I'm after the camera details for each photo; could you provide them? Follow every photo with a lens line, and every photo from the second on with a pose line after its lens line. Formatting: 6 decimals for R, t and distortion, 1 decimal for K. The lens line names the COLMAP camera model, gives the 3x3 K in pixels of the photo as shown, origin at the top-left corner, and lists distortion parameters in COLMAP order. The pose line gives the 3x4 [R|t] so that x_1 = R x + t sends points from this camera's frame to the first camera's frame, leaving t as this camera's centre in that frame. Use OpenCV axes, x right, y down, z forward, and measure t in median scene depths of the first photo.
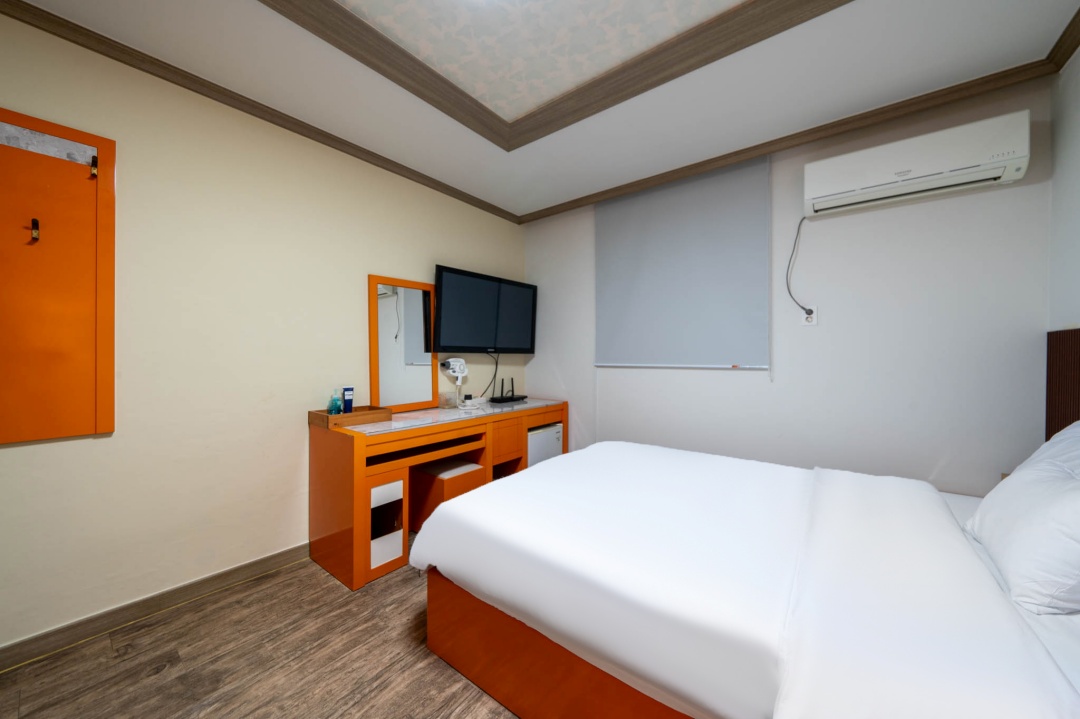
lens RADIAL K [[378.4, 0, 535.6], [0, 378.4, 354.6], [0, 0, 1]] dist [-0.004340, 0.000253]
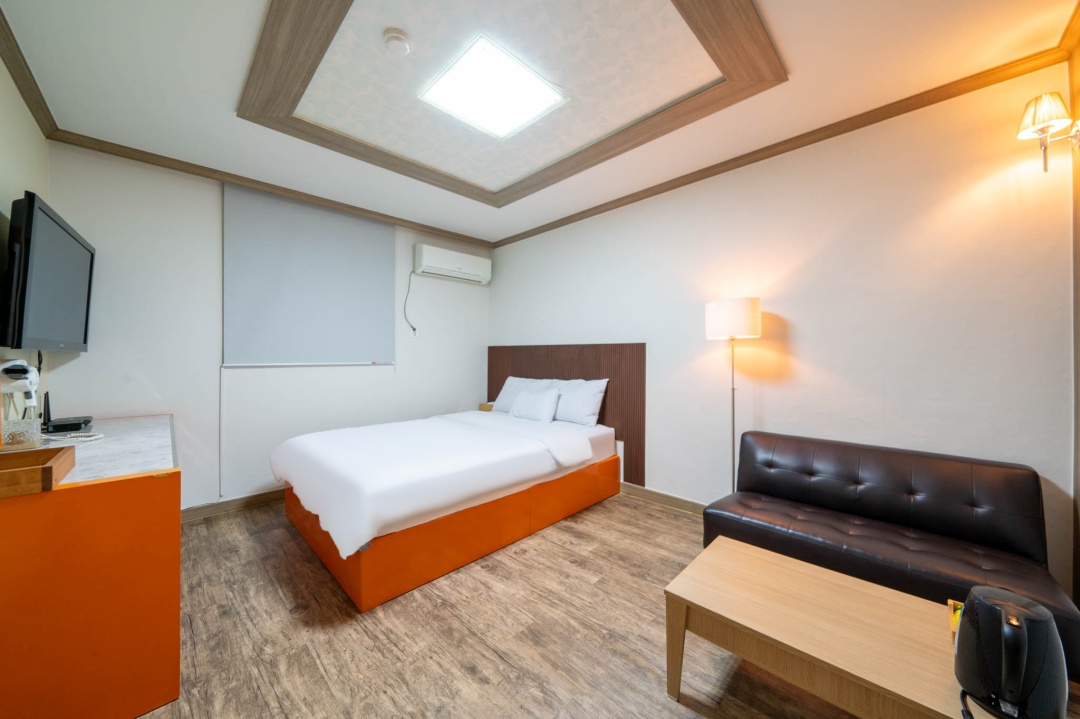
lens RADIAL K [[378.4, 0, 553.0], [0, 378.4, 355.8], [0, 0, 1]] dist [-0.004340, 0.000253]
pose [[0.111745, 0.000145, 0.993737, -0.840667], [-0.002339, 0.999997, 0.000118, 0.003138], [-0.993734, -0.002338, 0.111745, 0.193253]]
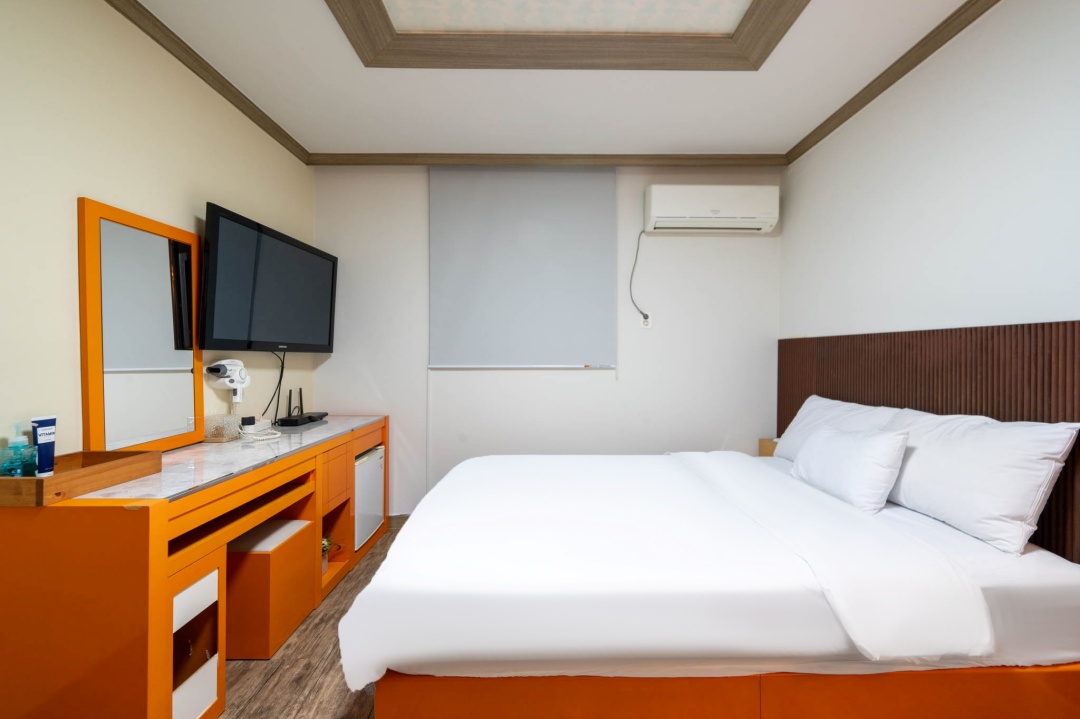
lens RADIAL K [[457.9, 0, 544.4], [0, 457.9, 356.8], [0, 0, 1]] dist [0.003346, -0.000227]
pose [[0.781917, -0.000785, 0.623382, -0.346009], [-0.001604, 0.999993, 0.003271, 0.002696], [-0.623380, -0.003558, 0.781911, 0.119188]]
